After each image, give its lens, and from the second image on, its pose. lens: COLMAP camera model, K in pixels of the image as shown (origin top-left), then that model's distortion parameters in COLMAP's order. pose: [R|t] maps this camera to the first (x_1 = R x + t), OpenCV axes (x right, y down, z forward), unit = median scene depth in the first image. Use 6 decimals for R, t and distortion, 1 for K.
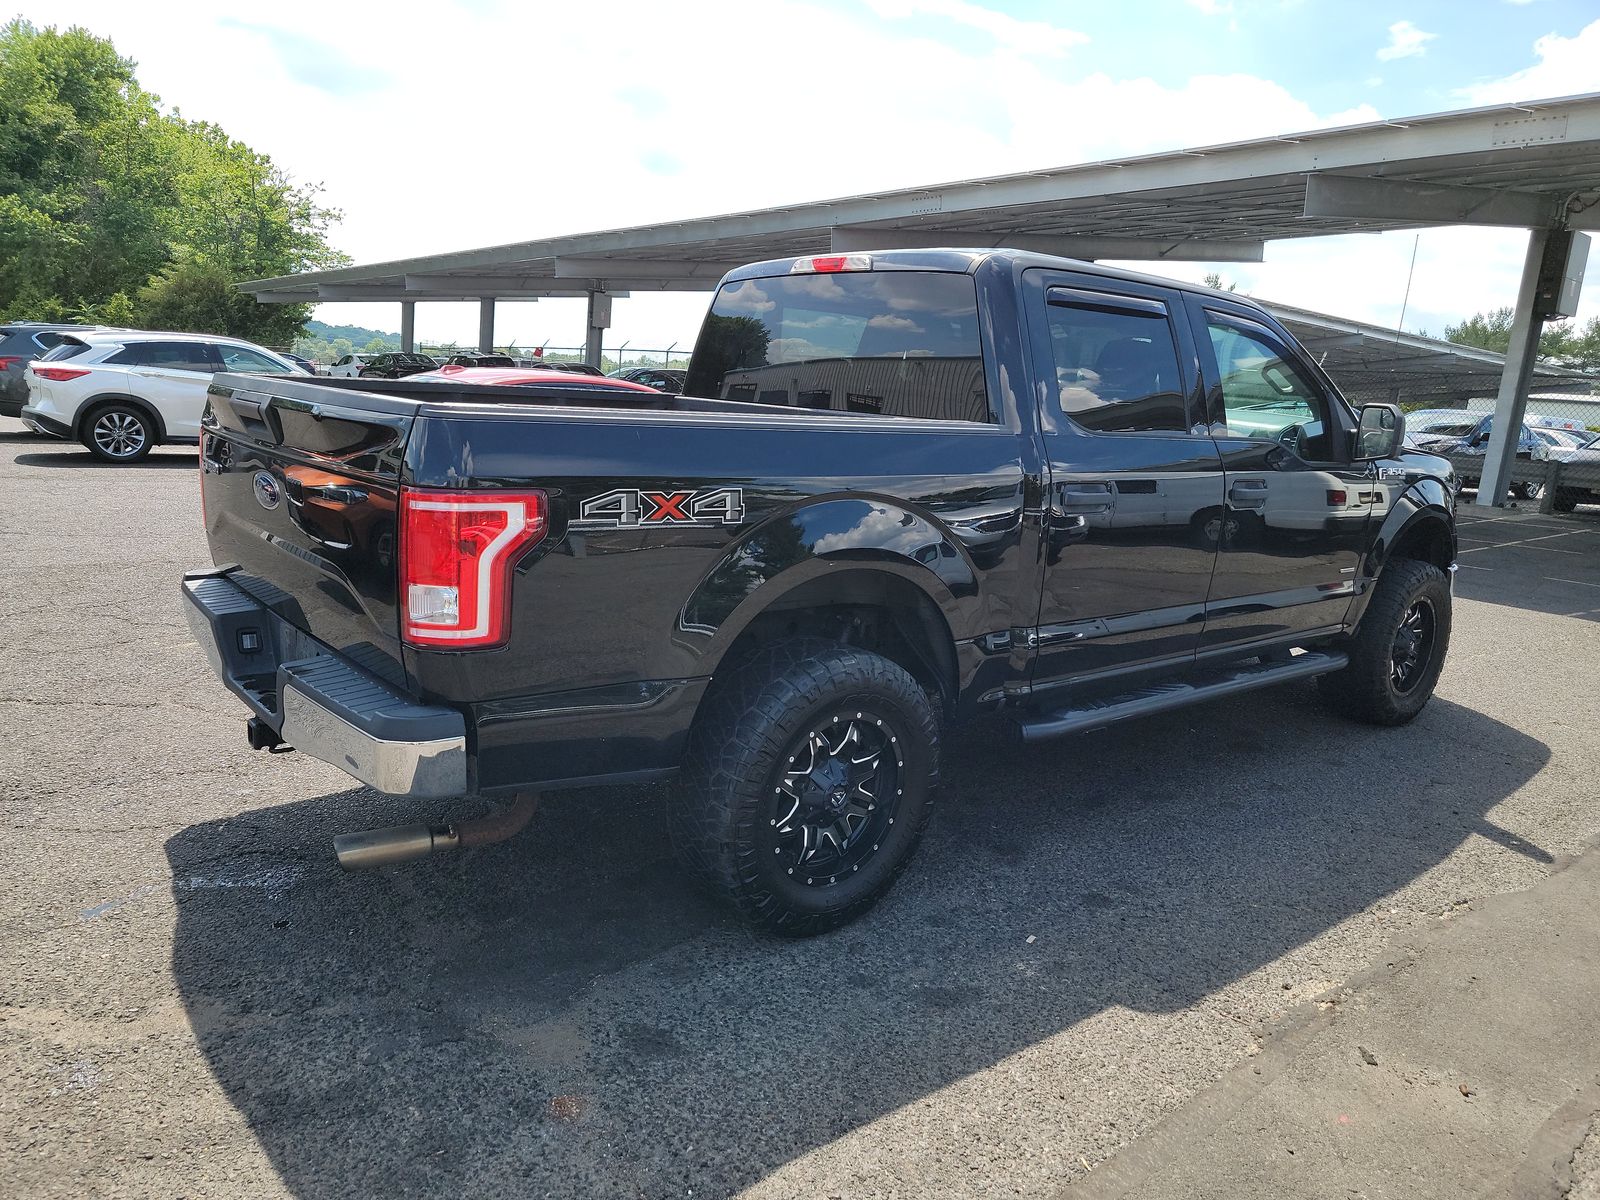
lens RADIAL K [[1136.4, 0, 802.3], [0, 1136.4, 595.4], [0, 0, 1]] dist [0.048049, -0.049639]
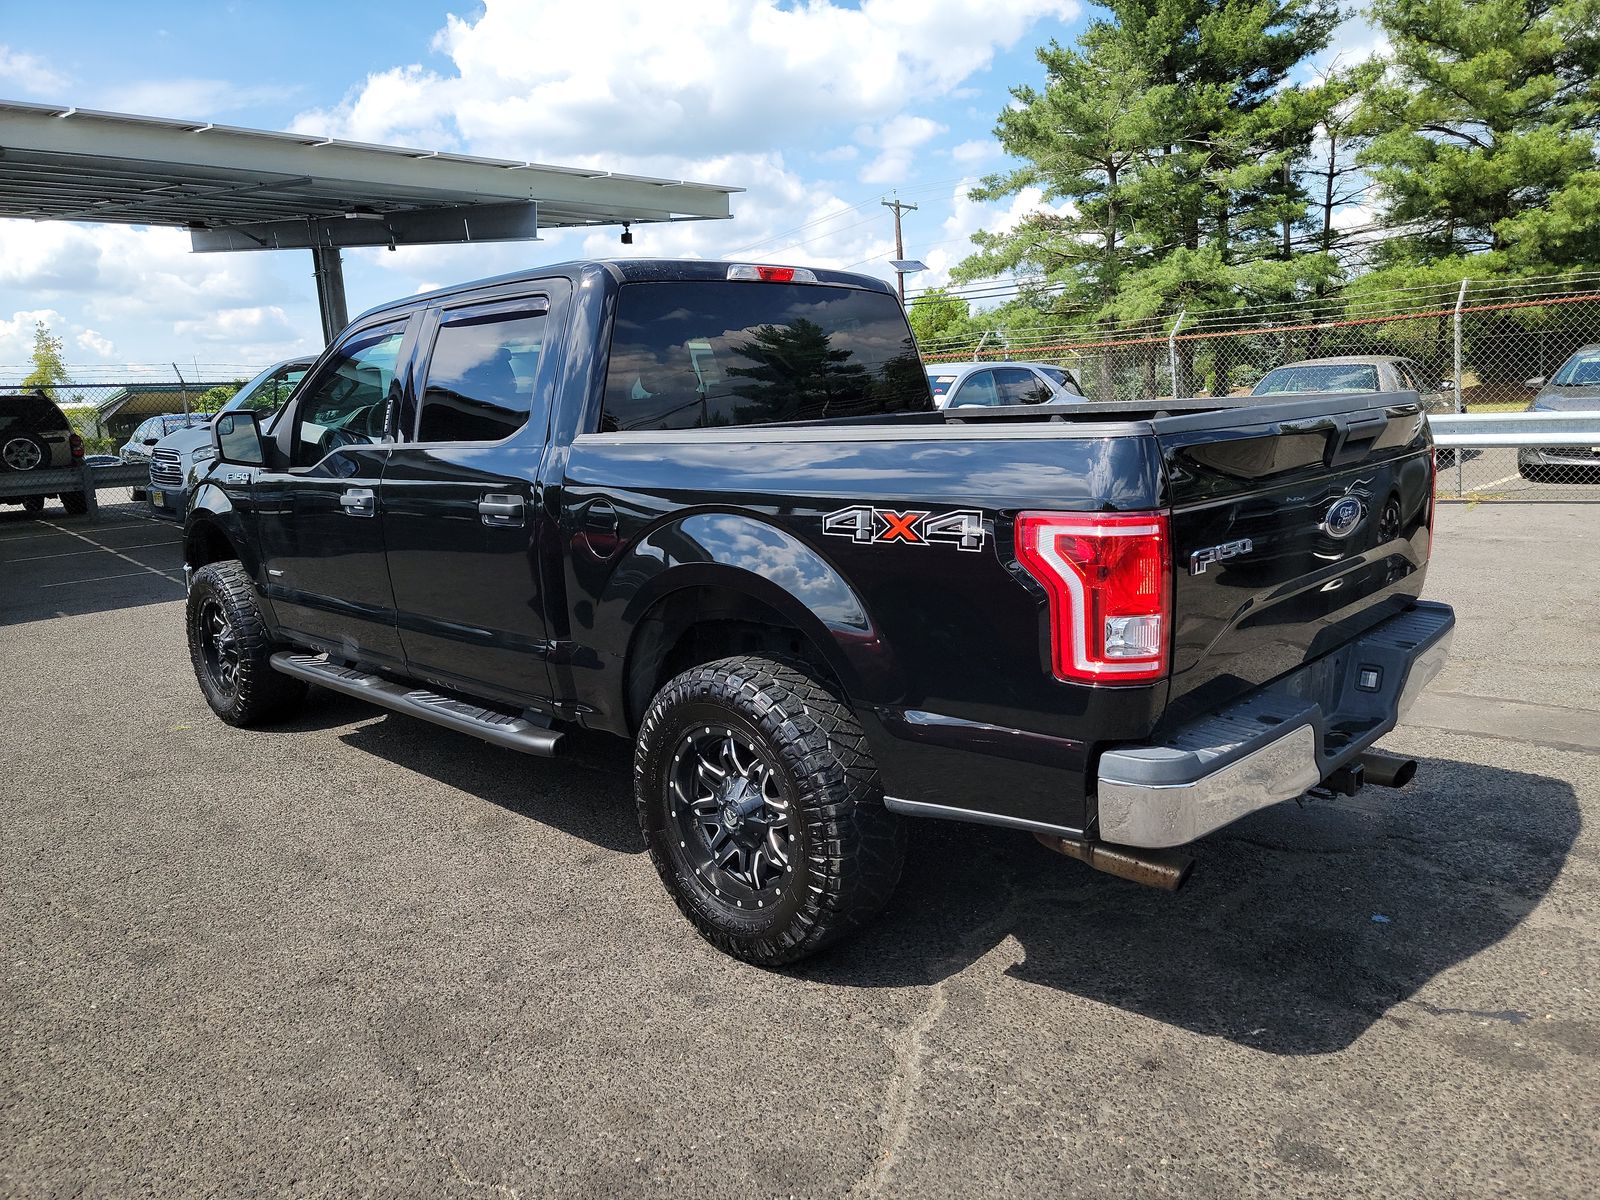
lens RADIAL K [[1113.7, 0, 806.4], [0, 1113.7, 574.7], [0, 0, 1]] dist [0.088215, -0.089000]
pose [[-0.129200, -0.205495, 0.970092, -1.105841], [0.227179, 0.946138, 0.230677, -0.295963], [-0.965244, 0.250188, -0.075557, 1.277755]]
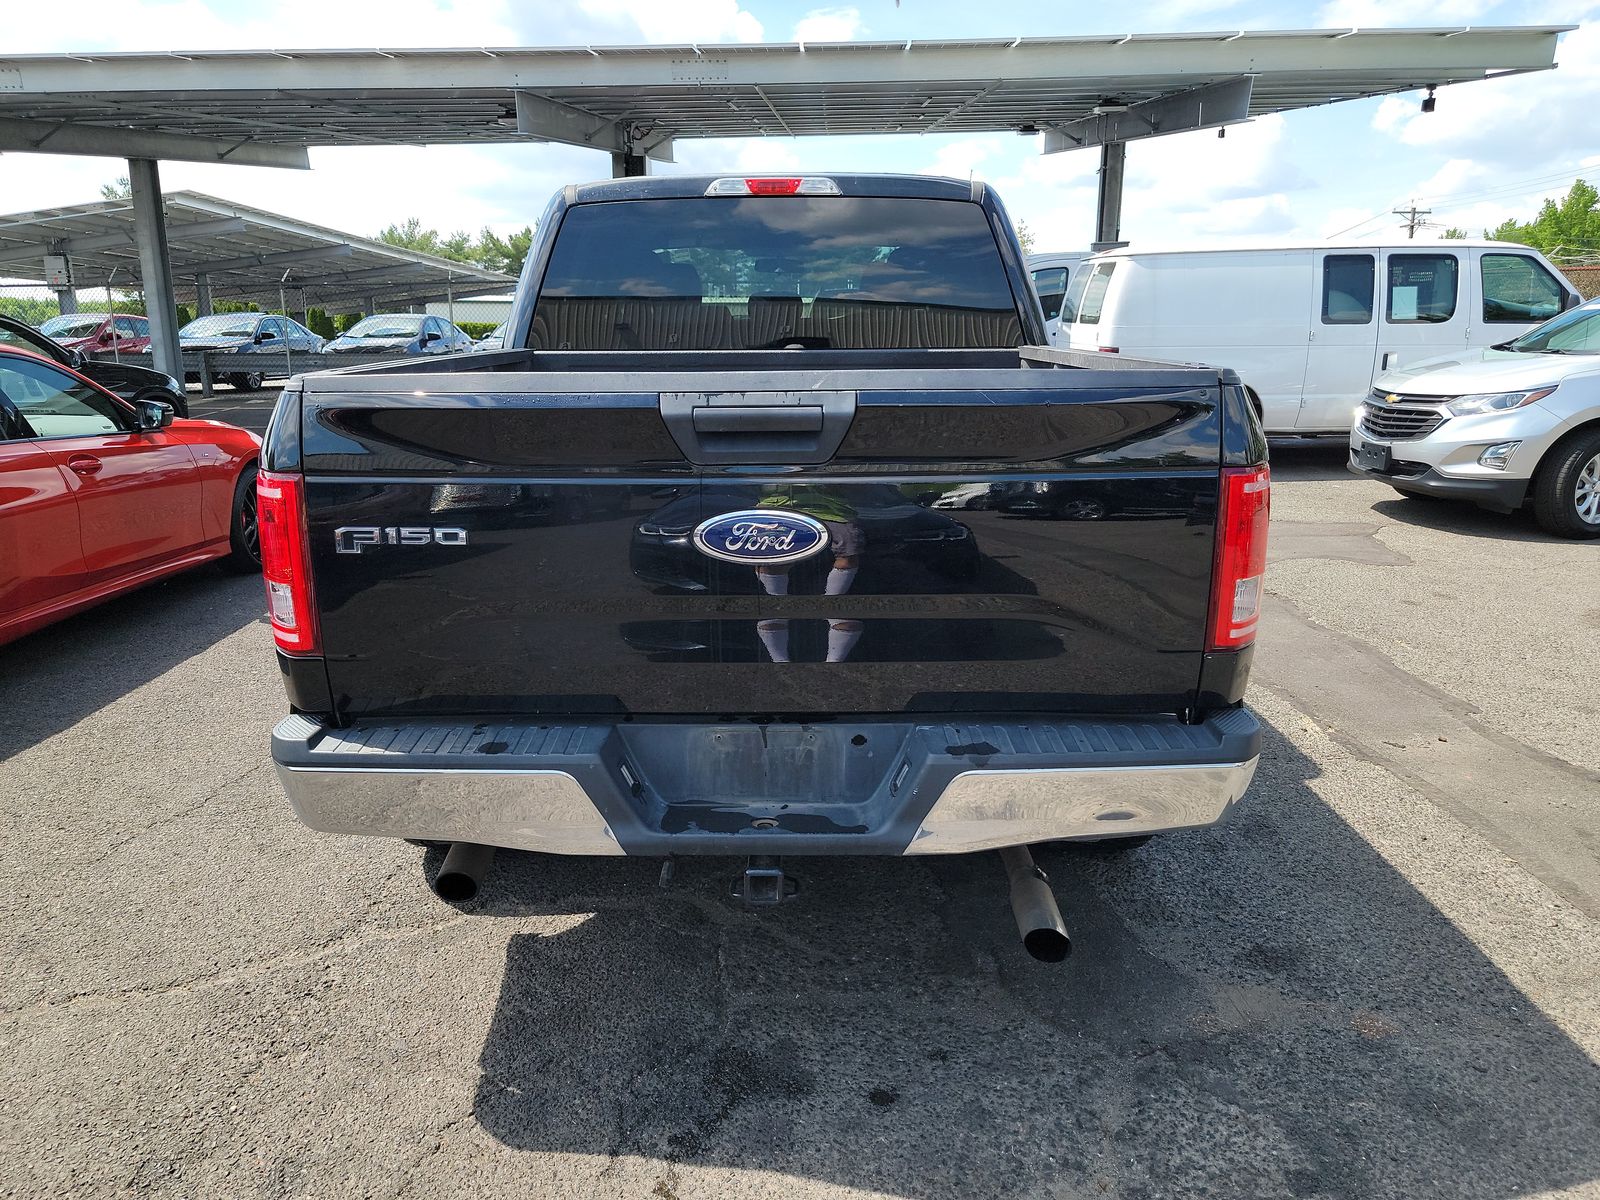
lens RADIAL K [[1136.4, 0, 802.3], [0, 1136.4, 595.4], [0, 0, 1]] dist [0.048049, -0.049639]
pose [[0.630933, -0.241750, 0.737211, -0.805257], [0.186918, 0.969589, 0.157981, -0.127681], [-0.752984, 0.038122, 0.656934, 0.464061]]
